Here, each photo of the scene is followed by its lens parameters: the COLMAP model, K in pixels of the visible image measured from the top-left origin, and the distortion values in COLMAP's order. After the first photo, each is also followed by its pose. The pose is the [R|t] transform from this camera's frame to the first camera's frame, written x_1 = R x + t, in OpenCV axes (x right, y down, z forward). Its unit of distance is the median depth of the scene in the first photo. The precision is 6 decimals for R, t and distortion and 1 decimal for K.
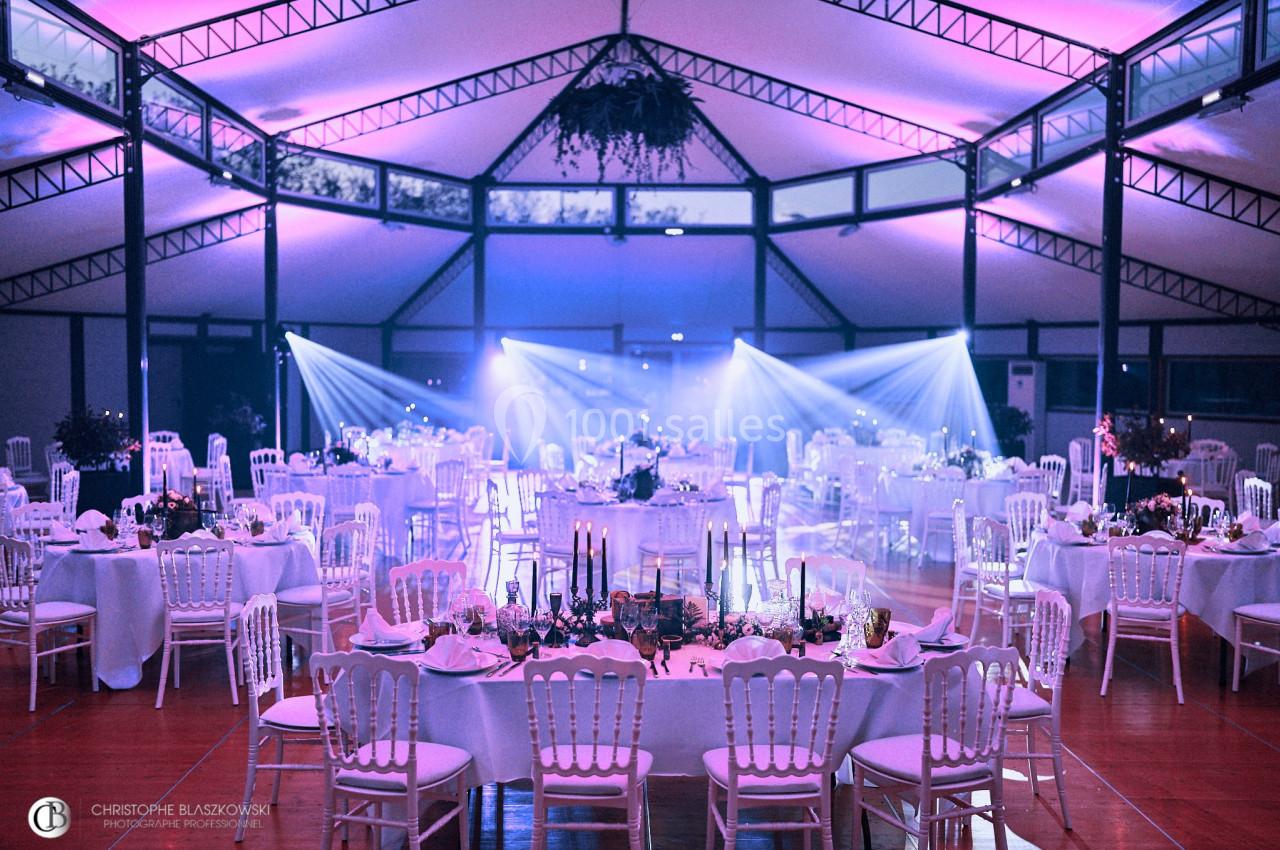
lens RADIAL K [[1193.3, 0, 639.8], [0, 1193.3, 447.0], [0, 0, 1]] dist [-0.043177, 0.135204]
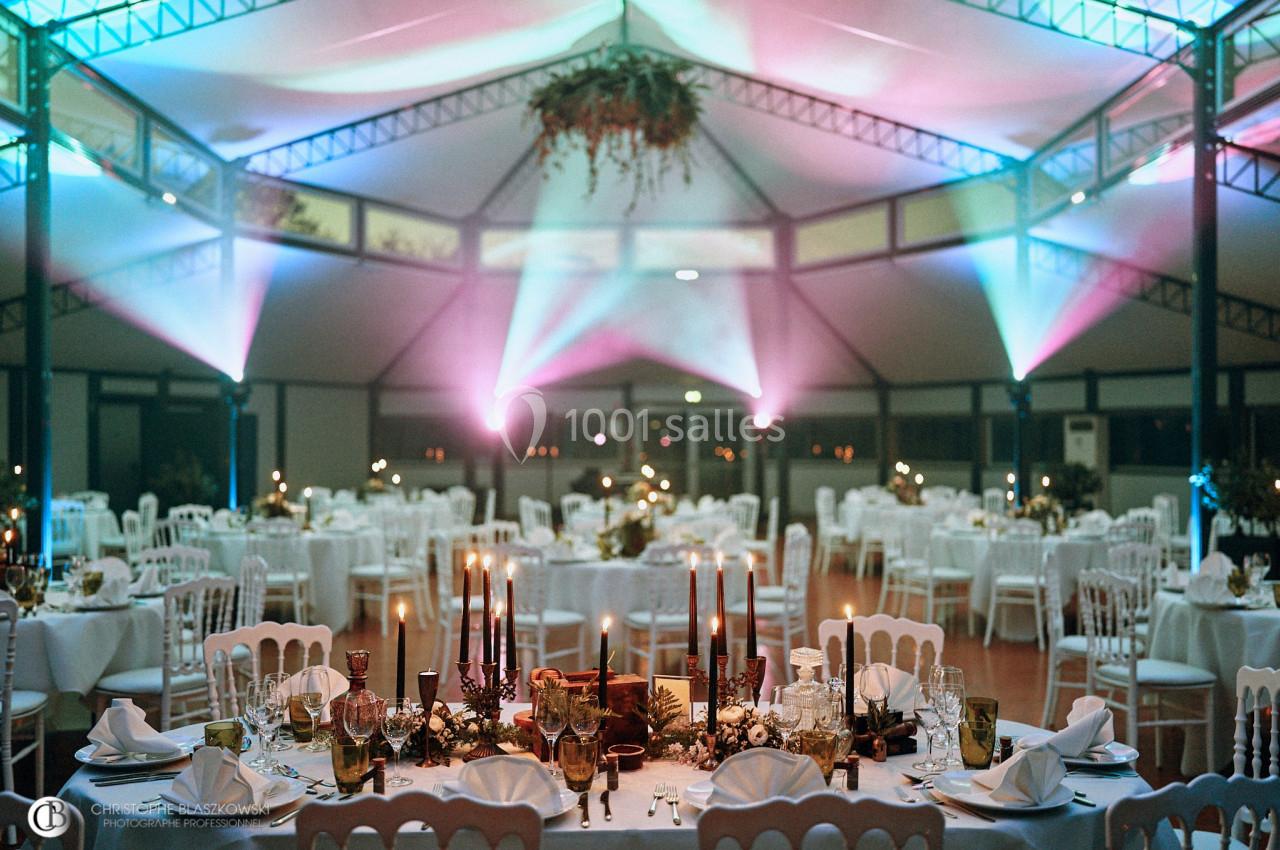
lens RADIAL K [[1217.9, 0, 633.8], [0, 1217.9, 439.4], [0, 0, 1]] dist [-0.003756, 0.017135]
pose [[0.999683, -0.006838, -0.024242, 0.019108], [0.004983, 0.997114, -0.075757, 0.022572], [0.024690, 0.075612, 0.996832, 0.164499]]
